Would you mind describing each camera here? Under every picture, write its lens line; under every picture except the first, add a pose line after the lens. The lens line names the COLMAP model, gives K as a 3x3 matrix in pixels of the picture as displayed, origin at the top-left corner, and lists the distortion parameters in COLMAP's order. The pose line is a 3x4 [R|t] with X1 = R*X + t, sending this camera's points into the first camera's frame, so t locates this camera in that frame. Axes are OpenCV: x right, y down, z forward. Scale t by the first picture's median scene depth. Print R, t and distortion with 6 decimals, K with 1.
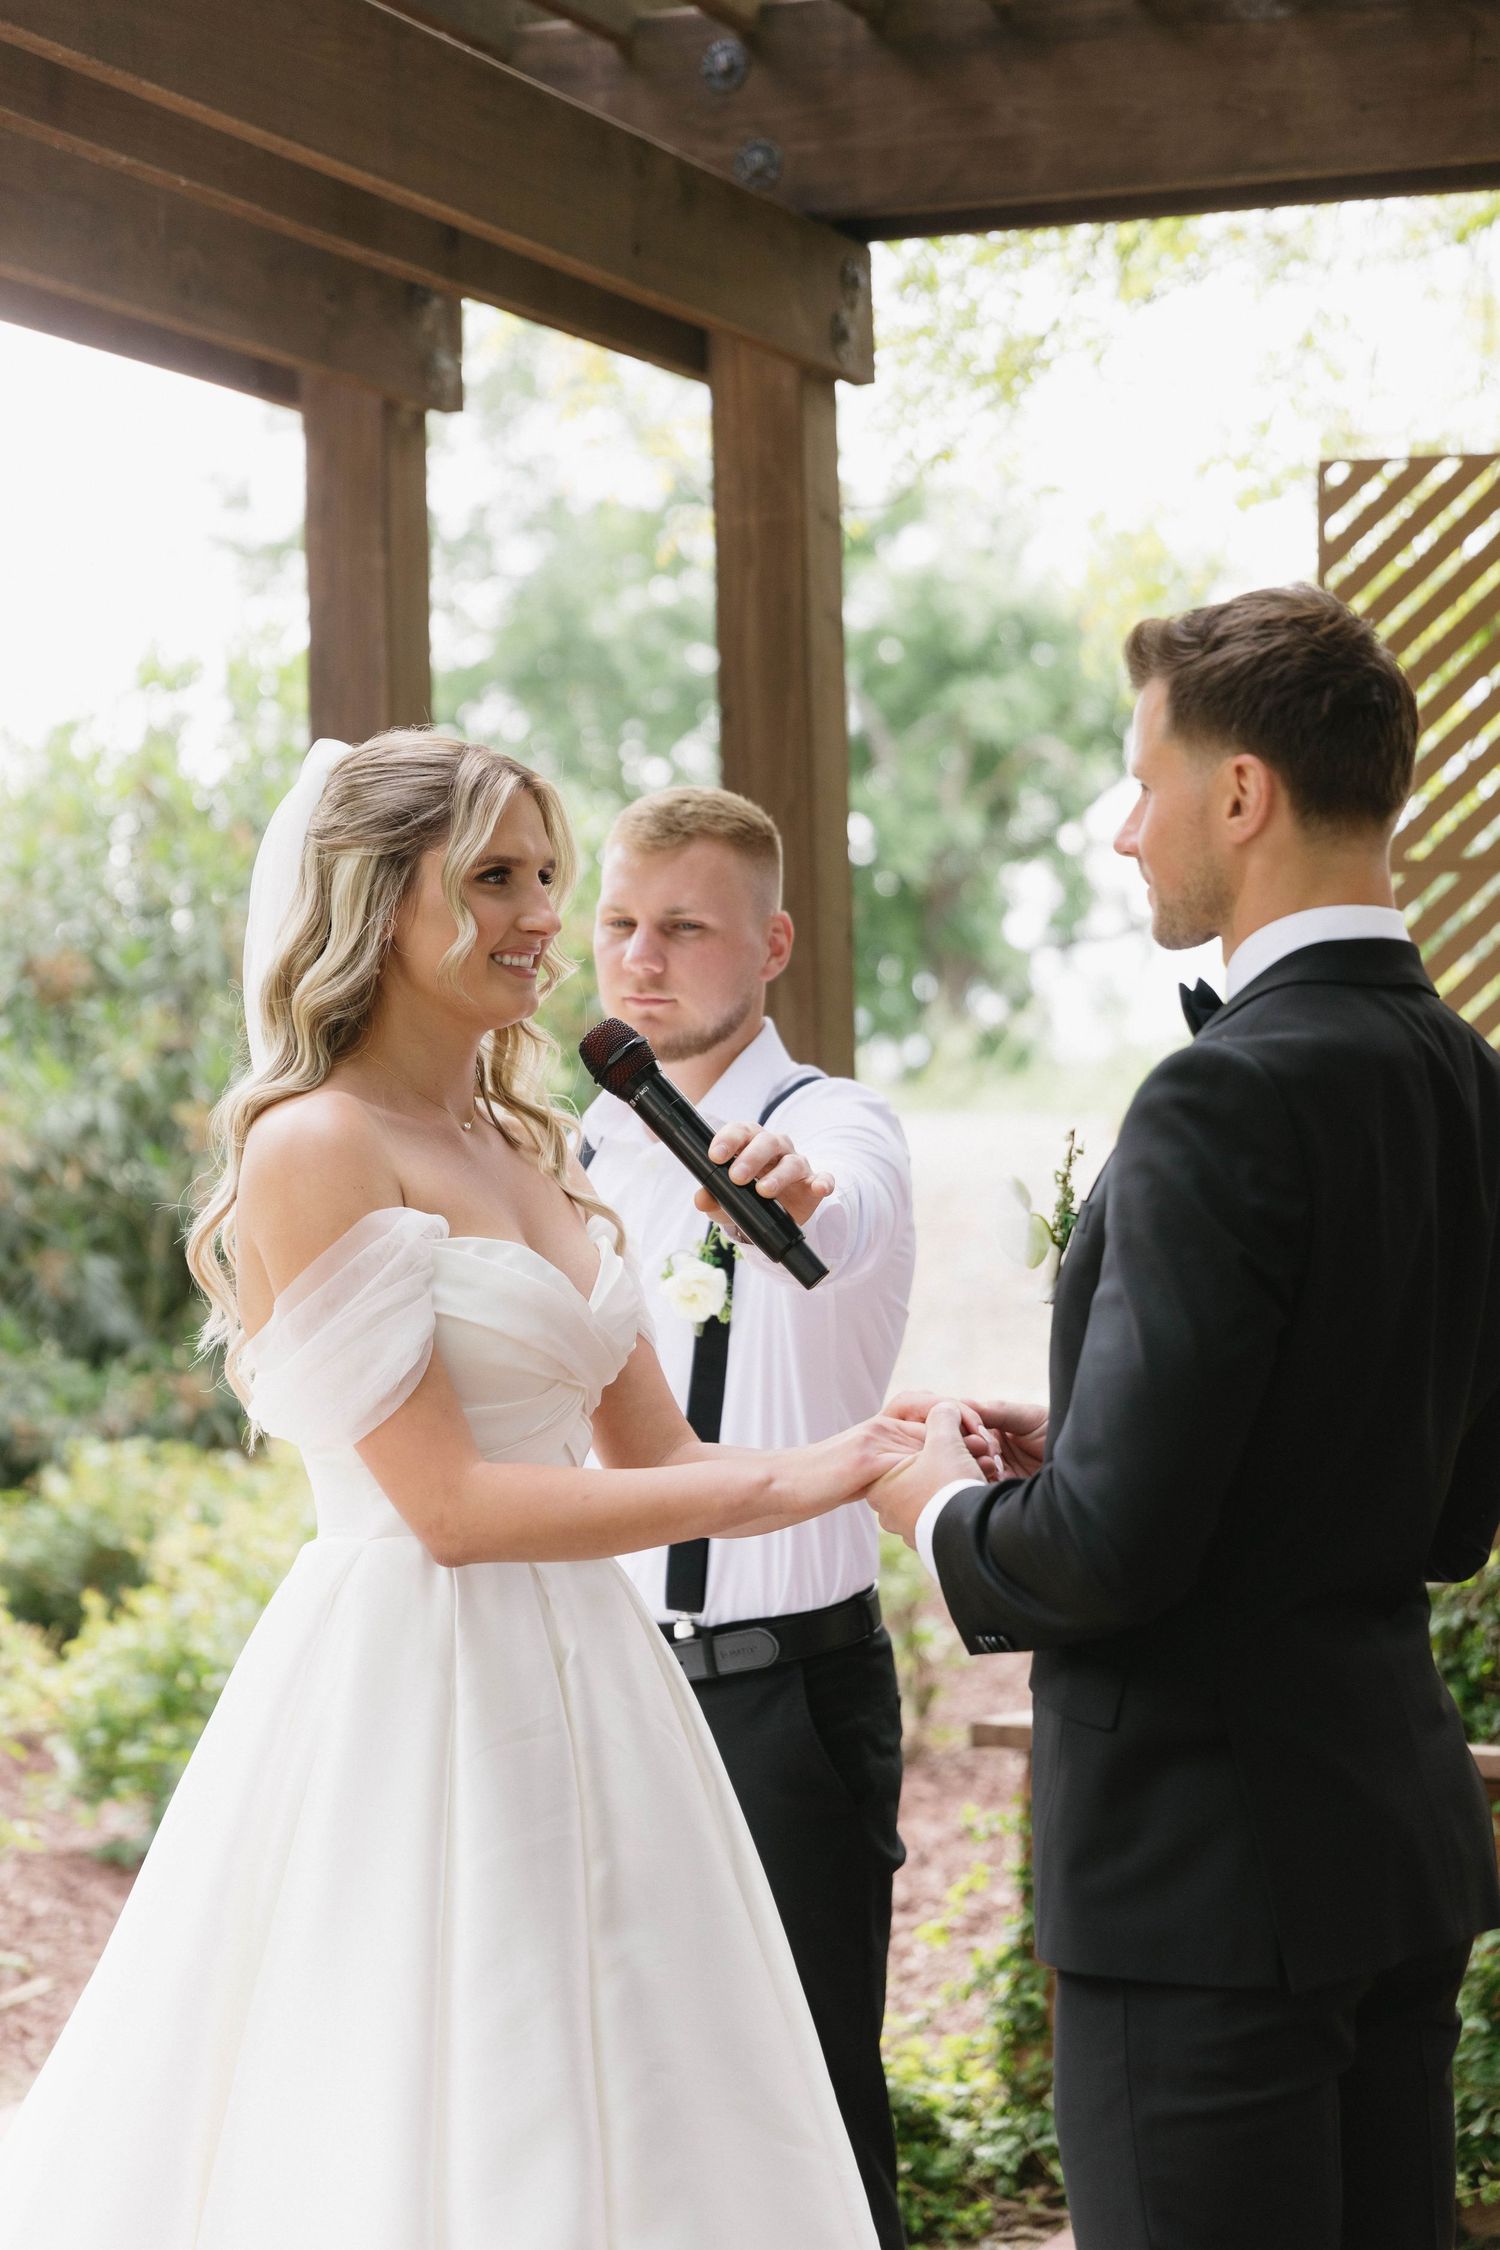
lens RADIAL K [[4370.4, 0, 751.8], [0, 4370.4, 1127.6], [0, 0, 1]] dist [-0.050160, 0.121891]
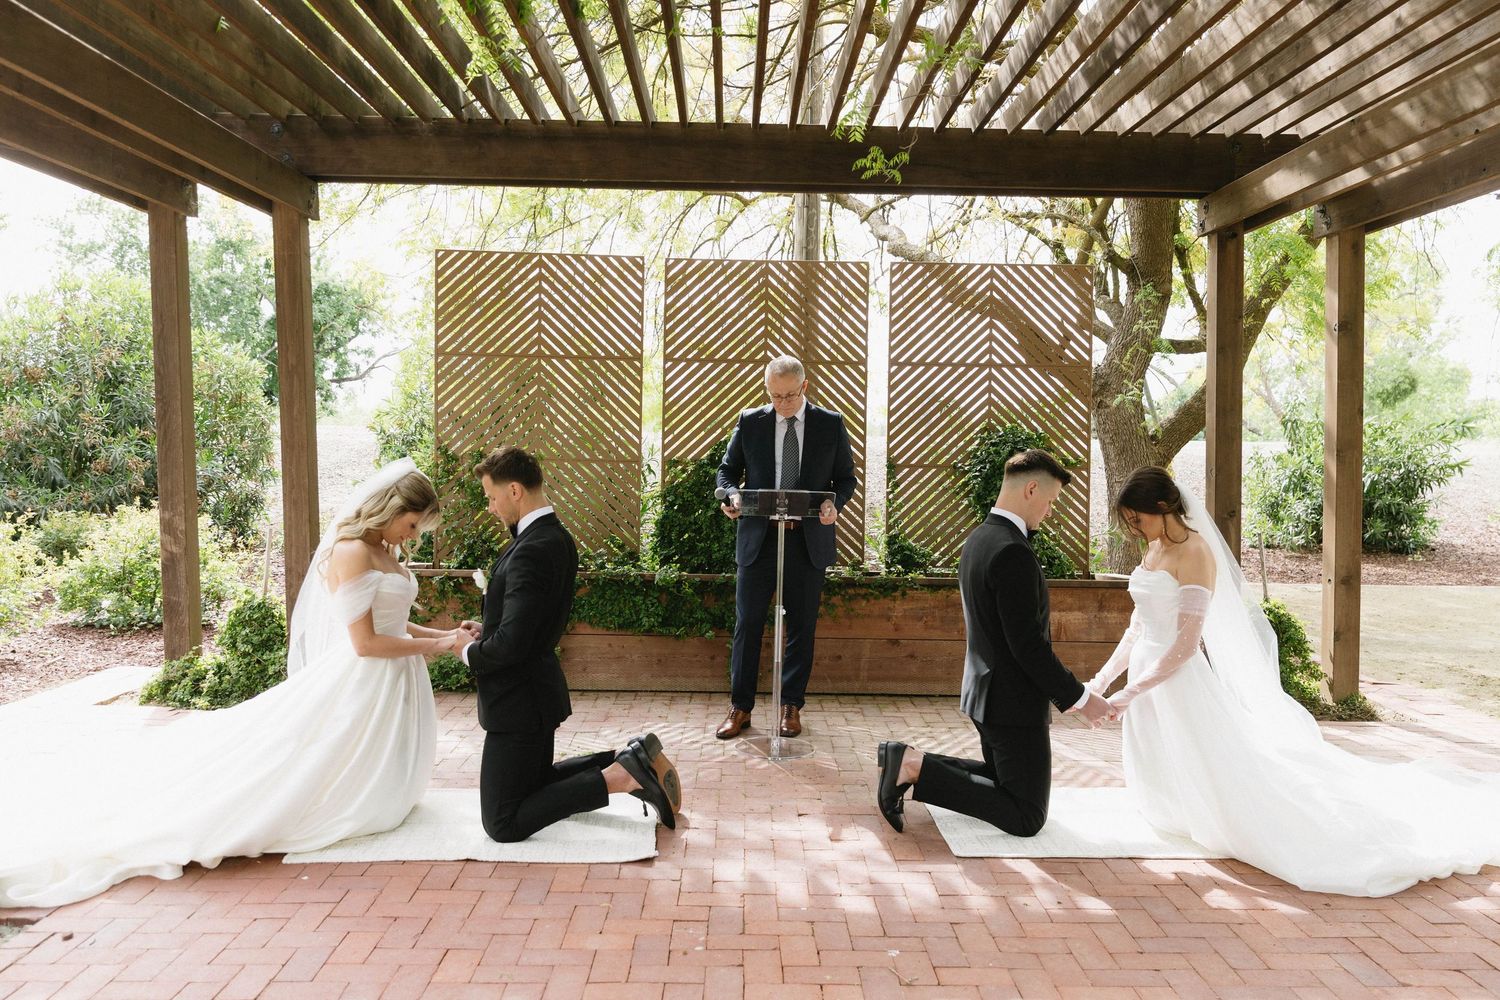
lens RADIAL K [[1172.8, 0, 755.2], [0, 1172.8, 507.4], [0, 0, 1]] dist [0.006085, 0.004392]
pose [[0.915413, -0.008765, 0.402421, -0.040095], [-0.015599, 0.998239, 0.057225, 0.016599], [-0.402214, -0.058662, 0.913665, -0.111825]]
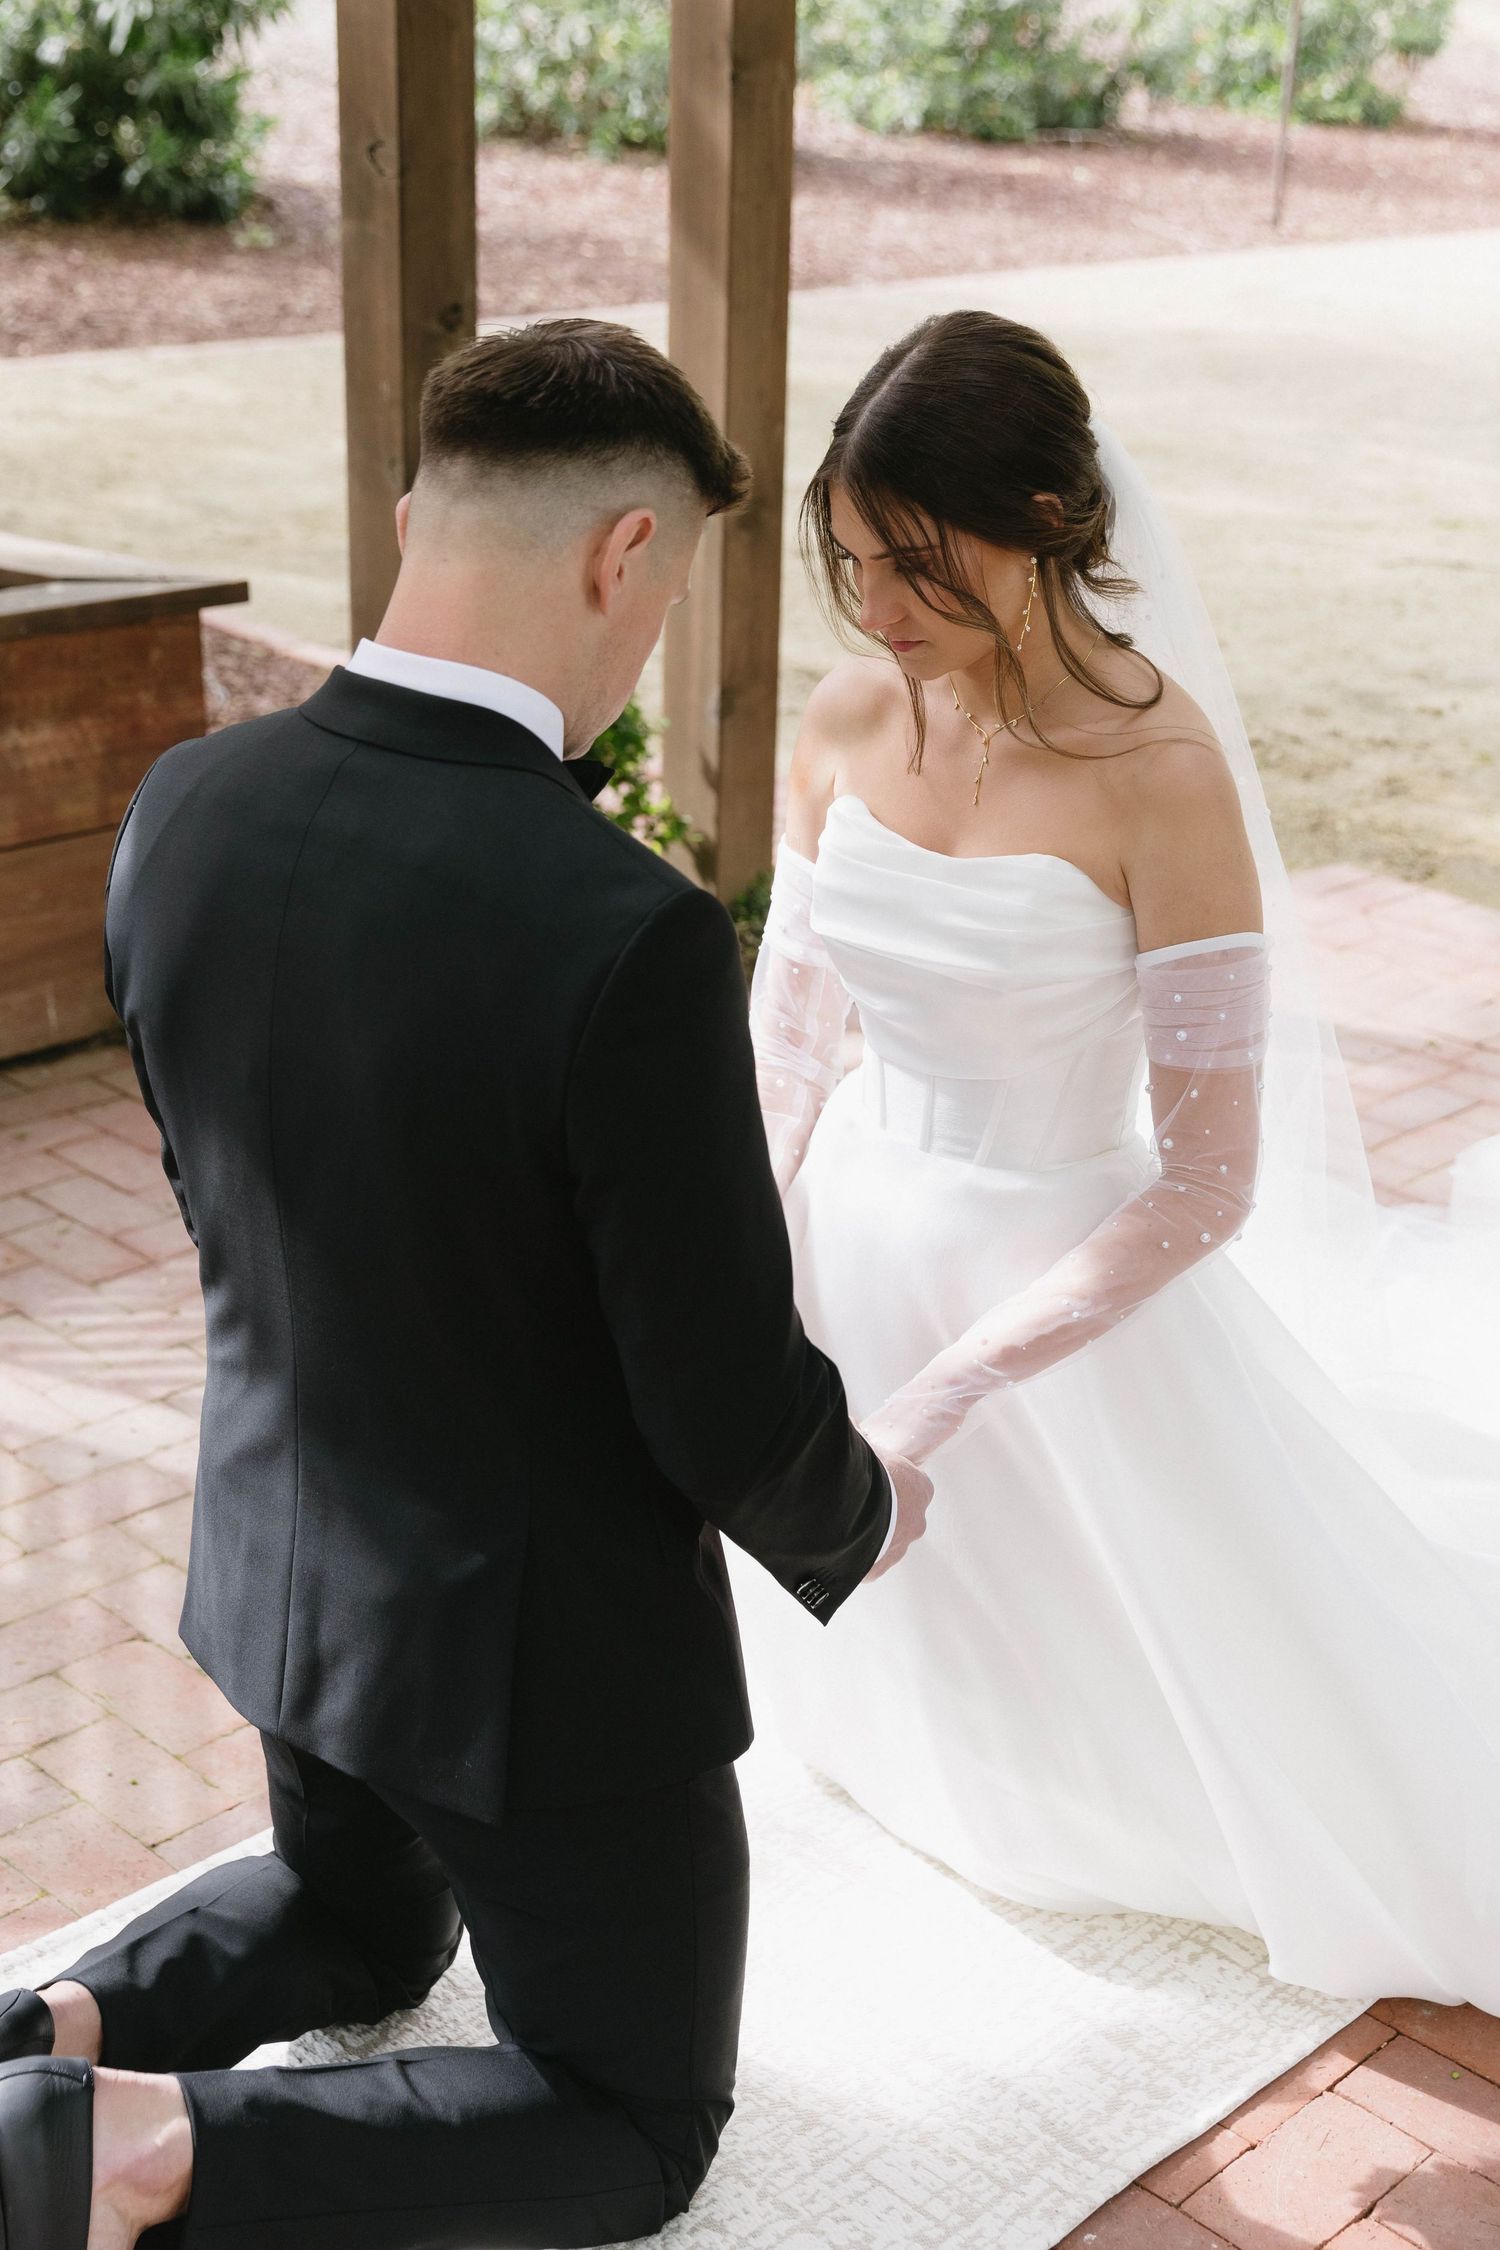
lens RADIAL K [[3094.1, 0, 739.4], [0, 3094.1, 995.1], [0, 0, 1]] dist [0.000508, -0.008277]
pose [[0.367661, -0.299458, 0.880426, 0.100489], [-0.043534, 0.940156, 0.337953, -0.026464], [-0.928940, -0.162580, 0.332622, 0.349027]]
